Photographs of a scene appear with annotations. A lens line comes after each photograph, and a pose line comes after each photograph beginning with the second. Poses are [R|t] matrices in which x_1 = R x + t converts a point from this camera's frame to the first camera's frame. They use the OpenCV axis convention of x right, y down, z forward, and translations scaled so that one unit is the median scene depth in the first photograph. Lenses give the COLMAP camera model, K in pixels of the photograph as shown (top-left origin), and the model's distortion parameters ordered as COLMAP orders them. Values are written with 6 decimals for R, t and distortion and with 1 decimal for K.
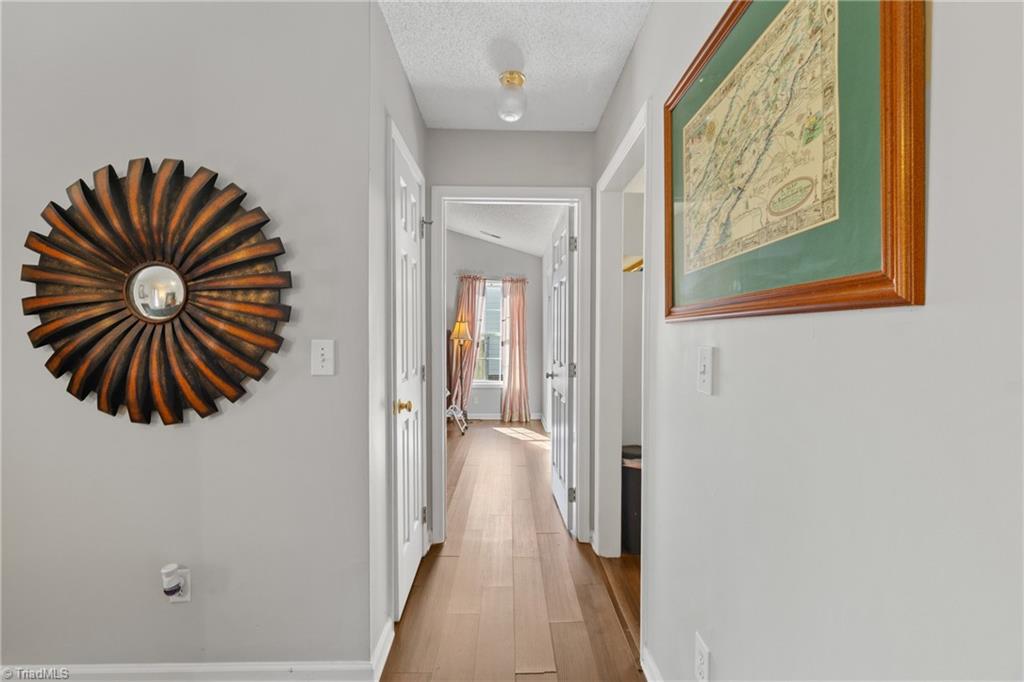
lens RADIAL K [[472.7, 0, 509.5], [0, 472.7, 340.9], [0, 0, 1]] dist [-0.004020, 0.000064]
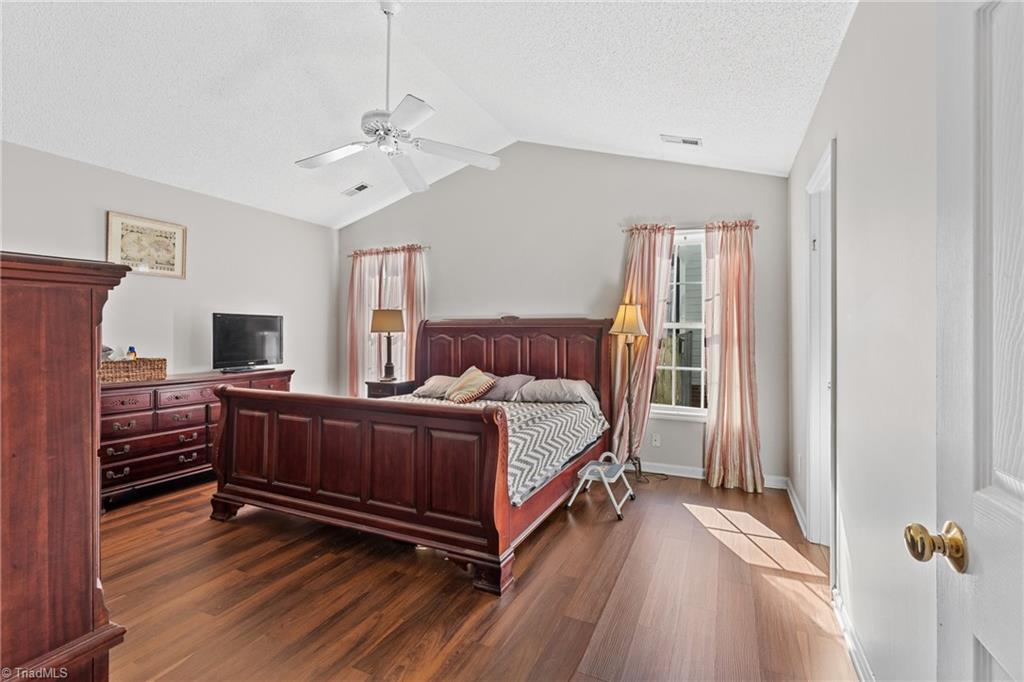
lens RADIAL K [[472.7, 0, 511.4], [0, 472.7, 325.1], [0, 0, 1]] dist [-0.004020, 0.000064]
pose [[0.910683, -0.001599, -0.413103, 0.005997], [-0.009938, 0.999618, -0.025778, 0.001916], [0.412987, 0.027581, 0.910319, 0.410039]]
